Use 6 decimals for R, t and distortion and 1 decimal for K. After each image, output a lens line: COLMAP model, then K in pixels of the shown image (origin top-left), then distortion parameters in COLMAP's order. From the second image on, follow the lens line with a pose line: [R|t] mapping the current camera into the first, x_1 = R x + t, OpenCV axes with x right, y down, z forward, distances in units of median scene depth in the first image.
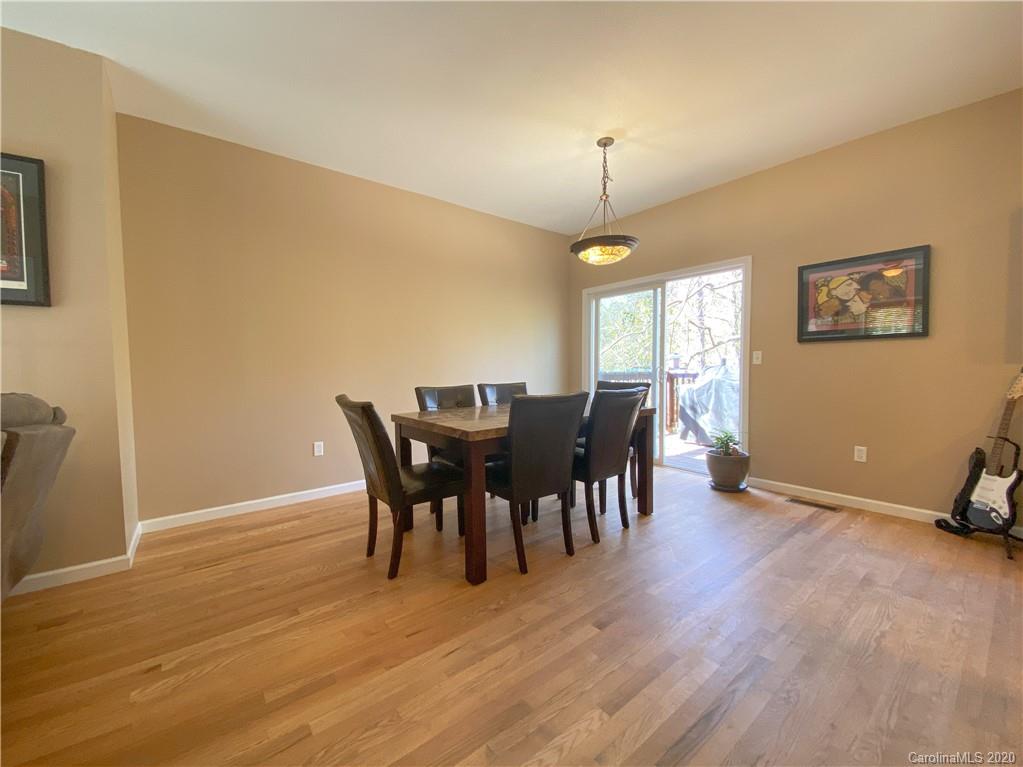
lens RADIAL K [[410.5, 0, 509.5], [0, 410.5, 386.7], [0, 0, 1]] dist [0.001136, -0.000038]
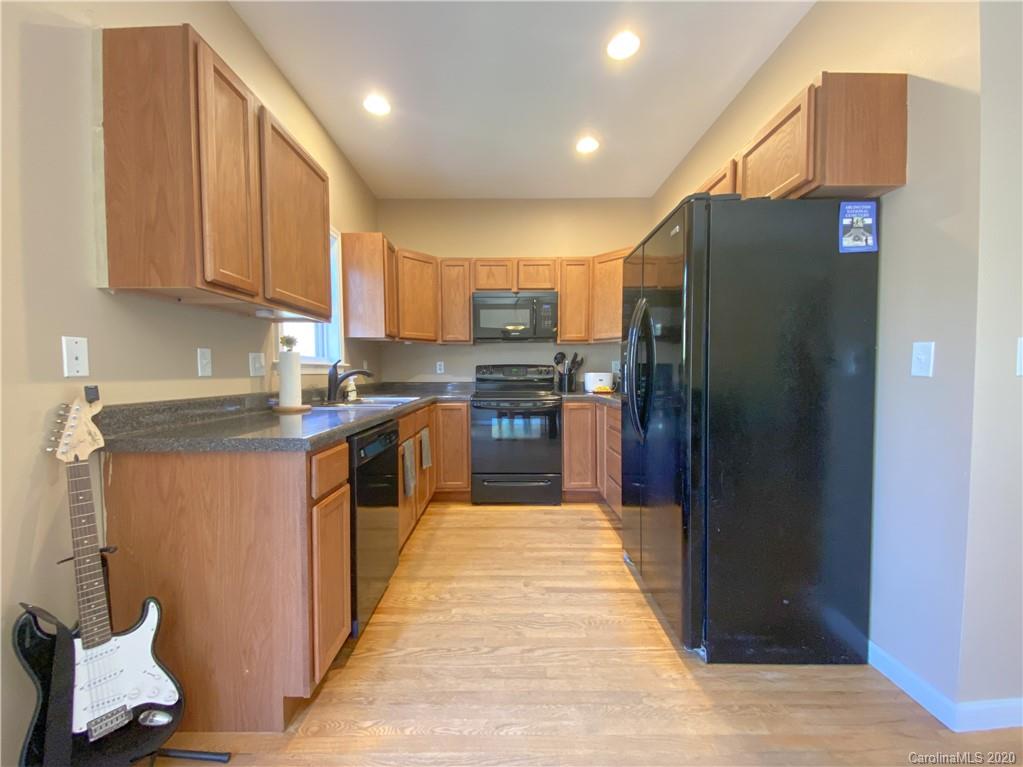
lens RADIAL K [[410.5, 0, 509.5], [0, 410.5, 386.7], [0, 0, 1]] dist [0.001136, -0.000038]
pose [[-0.779530, -0.015006, 0.626185, 0.456830], [0.034336, 0.997186, 0.066640, -0.052716], [-0.625423, 0.073449, -0.776821, 0.832831]]
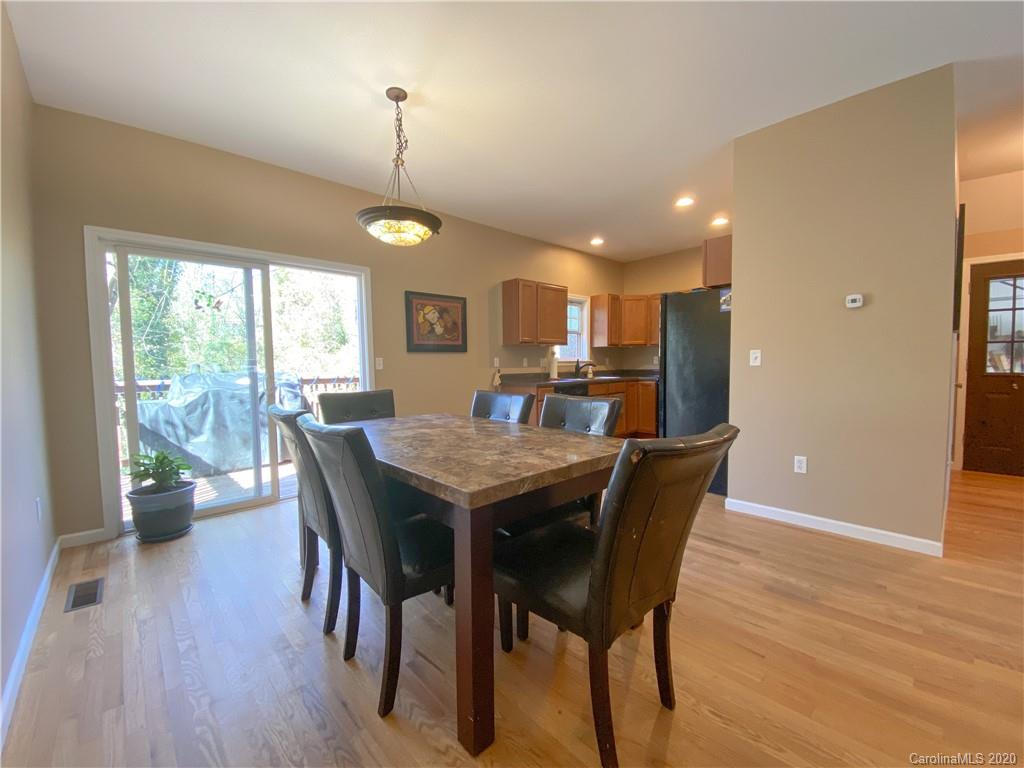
lens RADIAL K [[410.9, 0, 509.9], [0, 410.9, 387.2], [0, 0, 1]] dist [0.001136, -0.000038]
pose [[-0.077900, -0.050067, 0.995703, -0.597607], [0.059297, 0.996737, 0.054759, -0.056925], [-0.995196, 0.063308, -0.074677, 0.862059]]
